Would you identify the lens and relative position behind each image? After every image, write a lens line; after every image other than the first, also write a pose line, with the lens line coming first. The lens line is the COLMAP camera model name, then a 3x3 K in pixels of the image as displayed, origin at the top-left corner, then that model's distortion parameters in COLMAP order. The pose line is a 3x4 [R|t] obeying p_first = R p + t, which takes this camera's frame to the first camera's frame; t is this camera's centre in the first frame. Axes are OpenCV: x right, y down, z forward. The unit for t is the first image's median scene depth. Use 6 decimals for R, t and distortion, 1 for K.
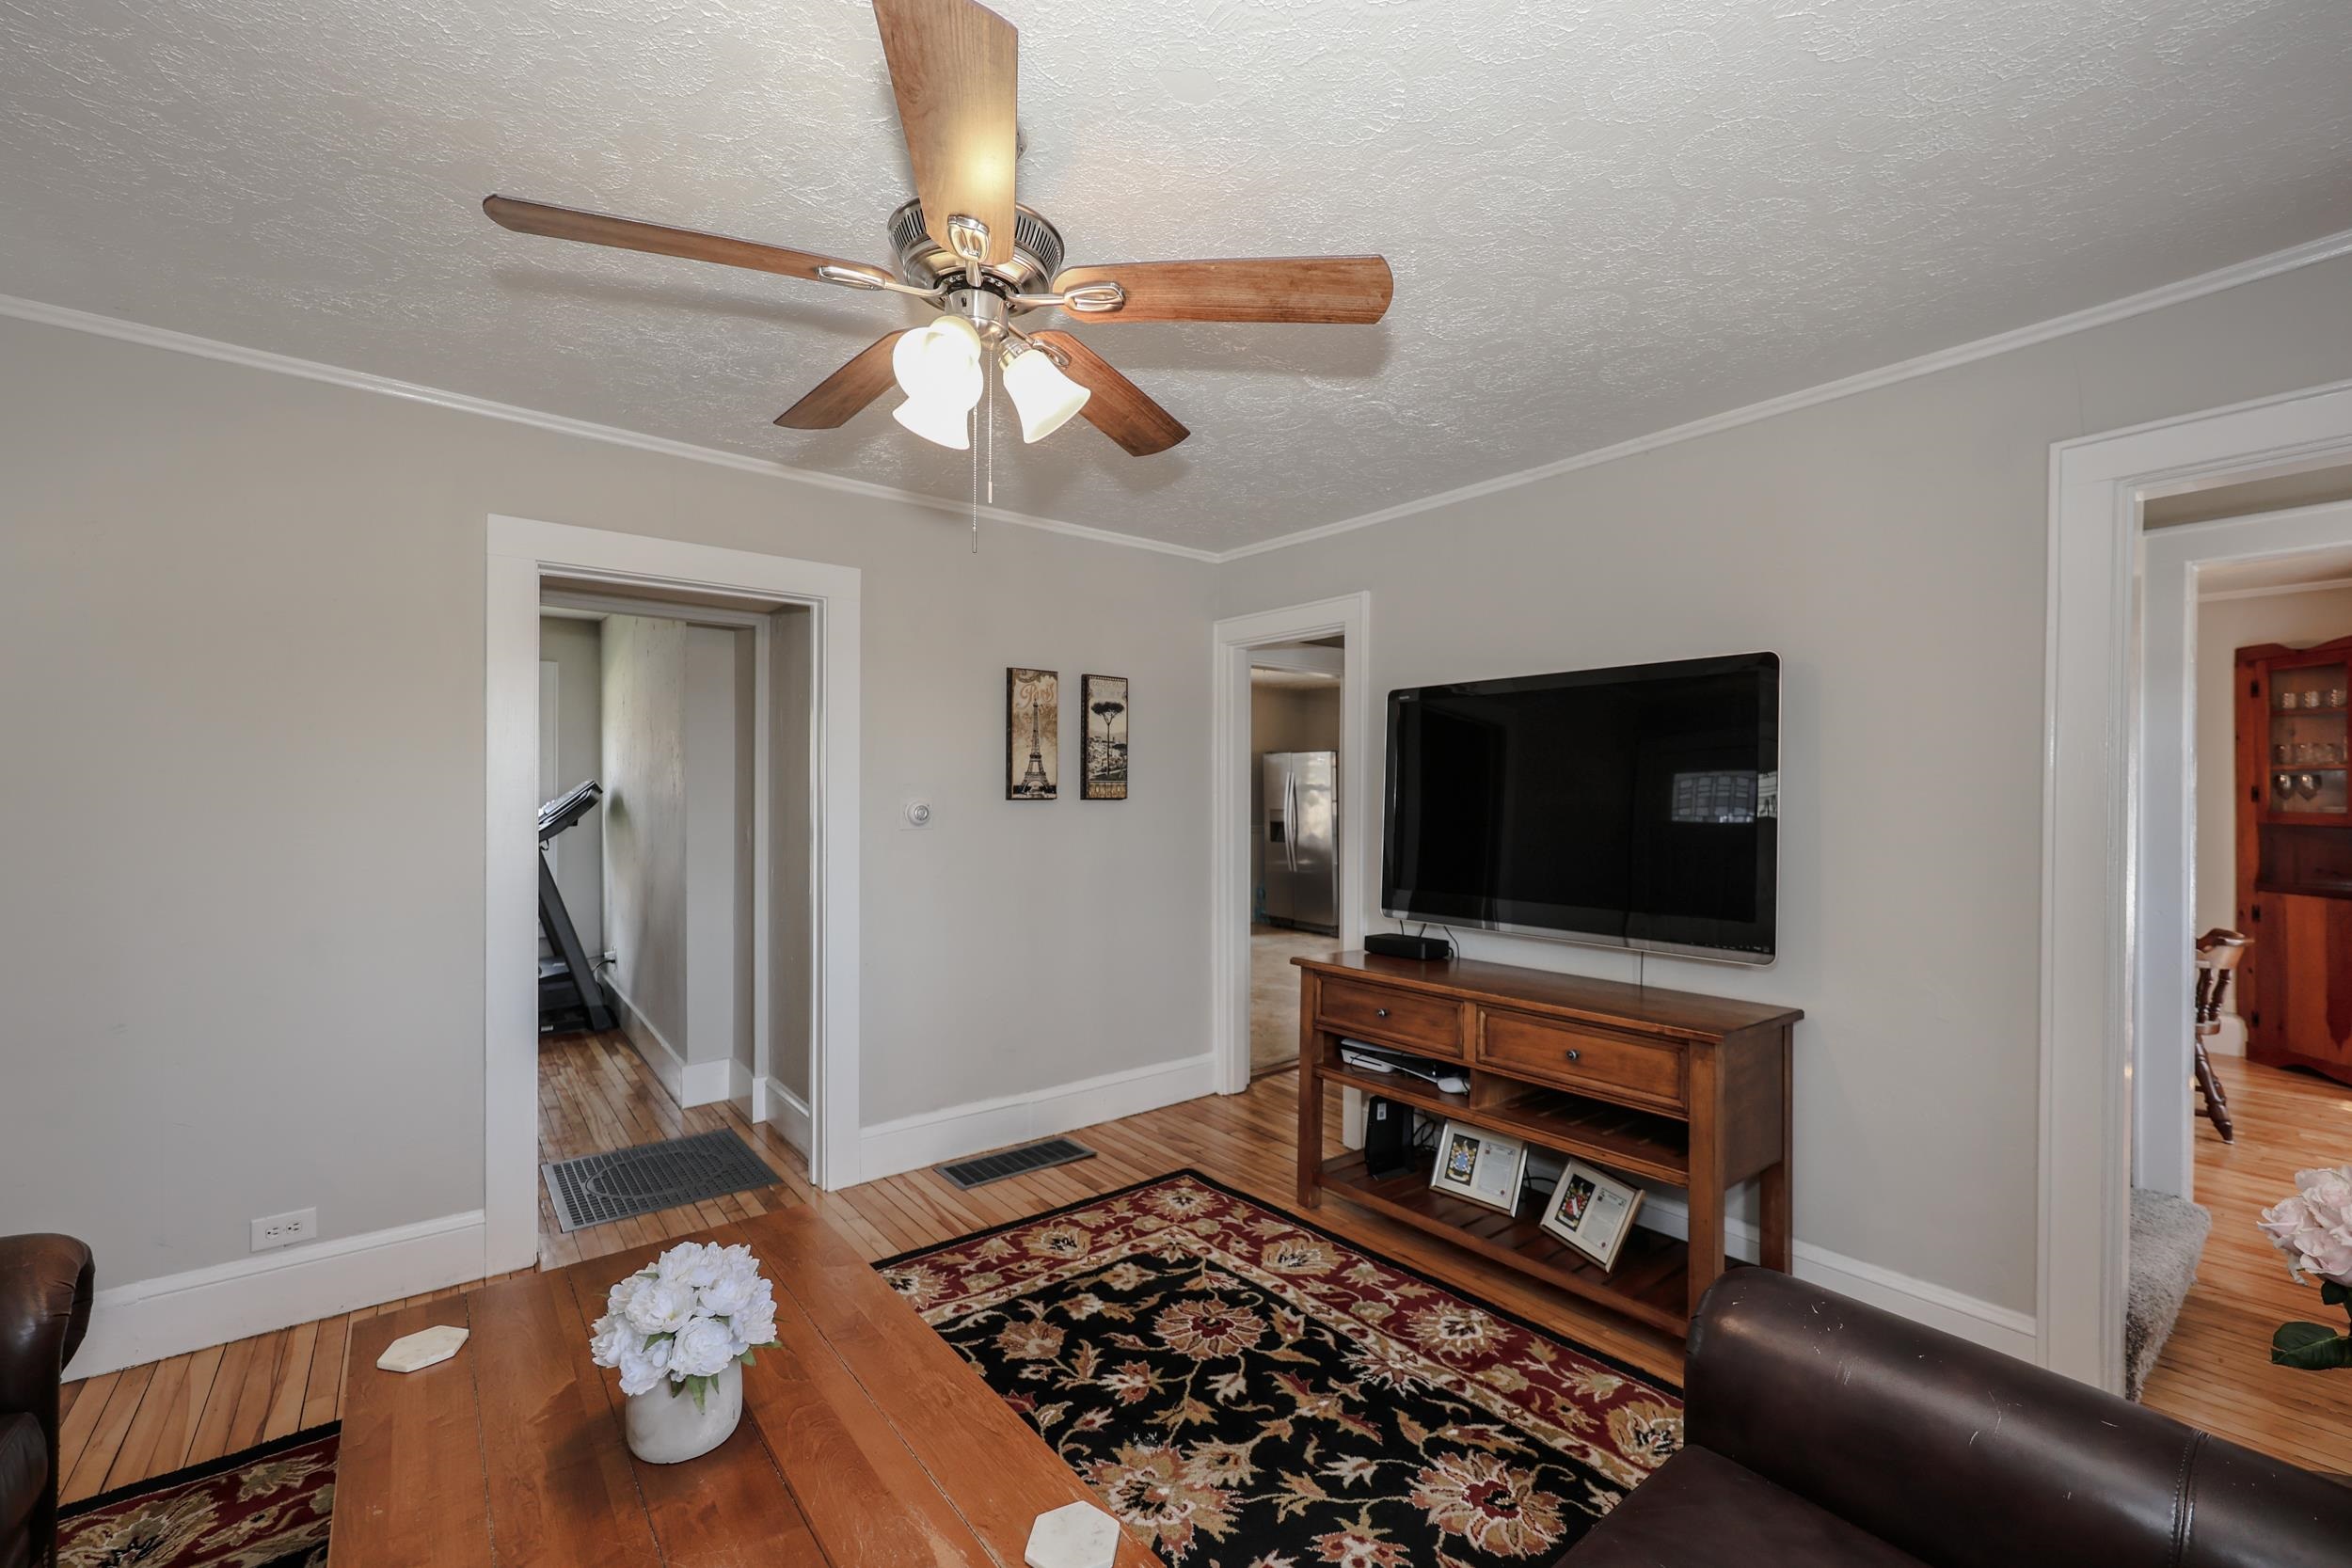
lens RADIAL K [[941.6, 0, 1174.8], [0, 941.6, 798.9], [0, 0, 1]] dist [0.000334, -0.000336]
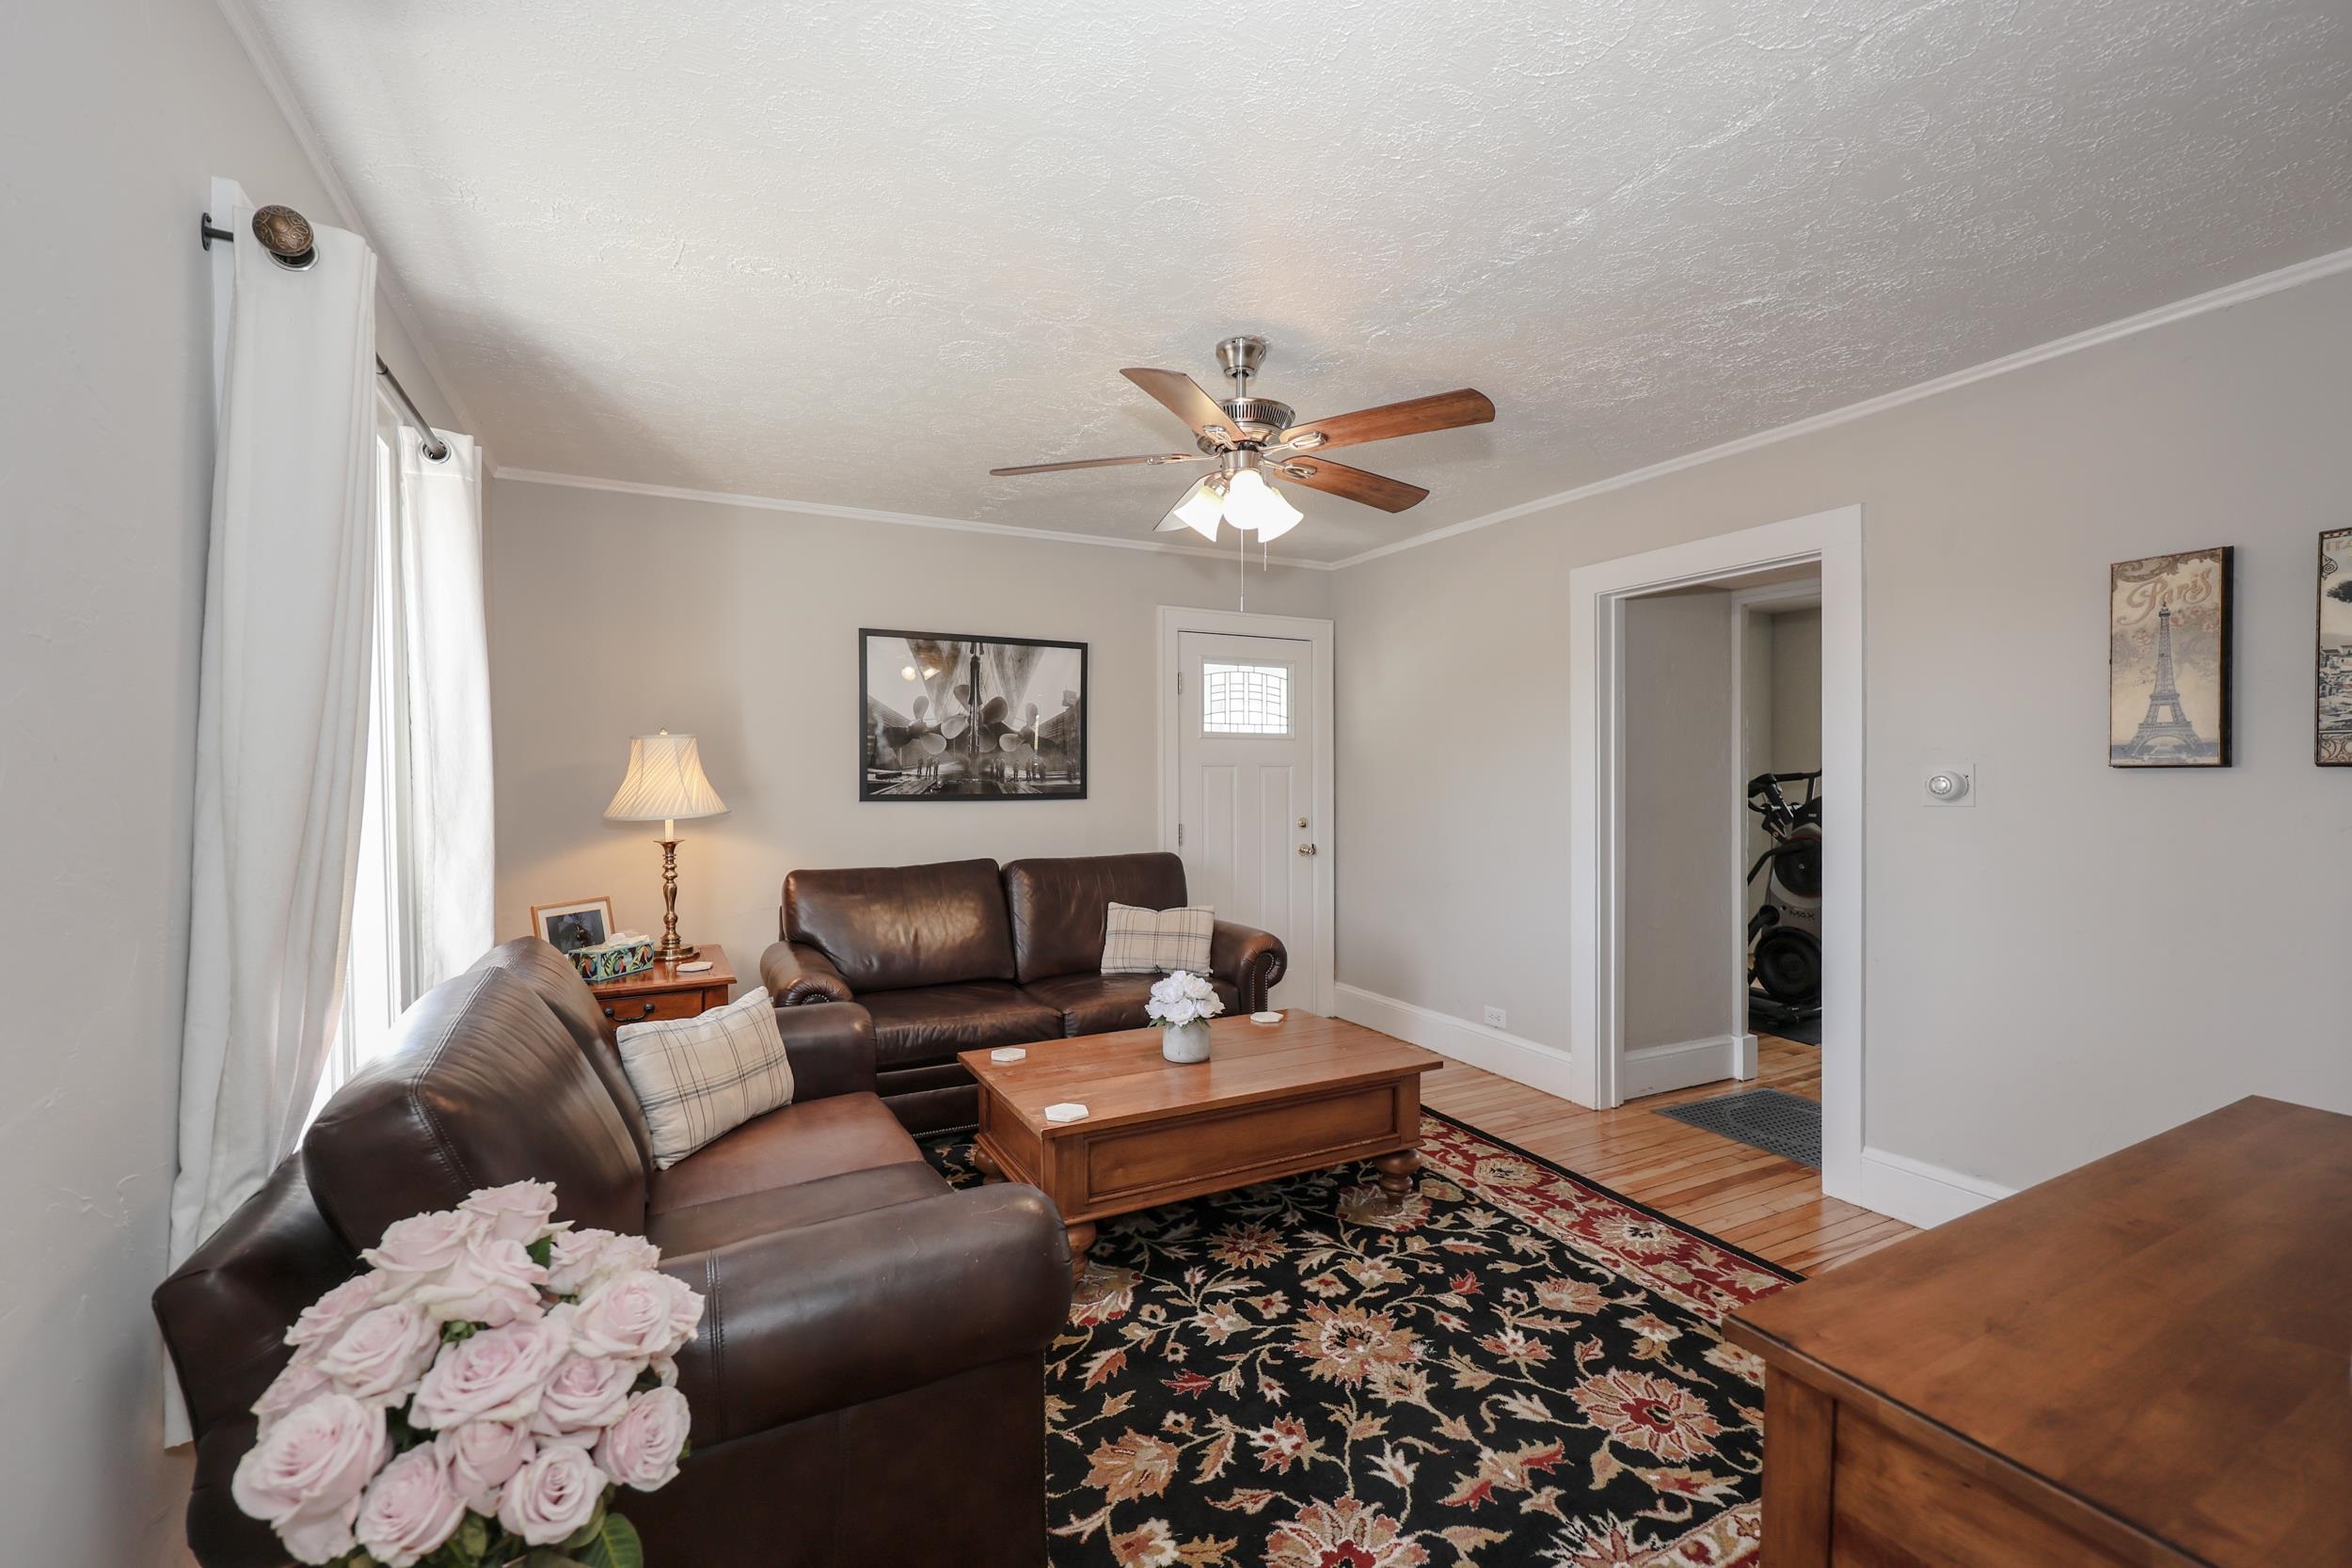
lens RADIAL K [[941.6, 0, 1174.8], [0, 941.6, 798.9], [0, 0, 1]] dist [0.000334, -0.000336]
pose [[-0.157902, 0.025108, -0.987135, 0.908491], [-0.002978, 0.999660, 0.025903, 0.012599], [0.987450, 0.007030, -0.157774, 0.737782]]
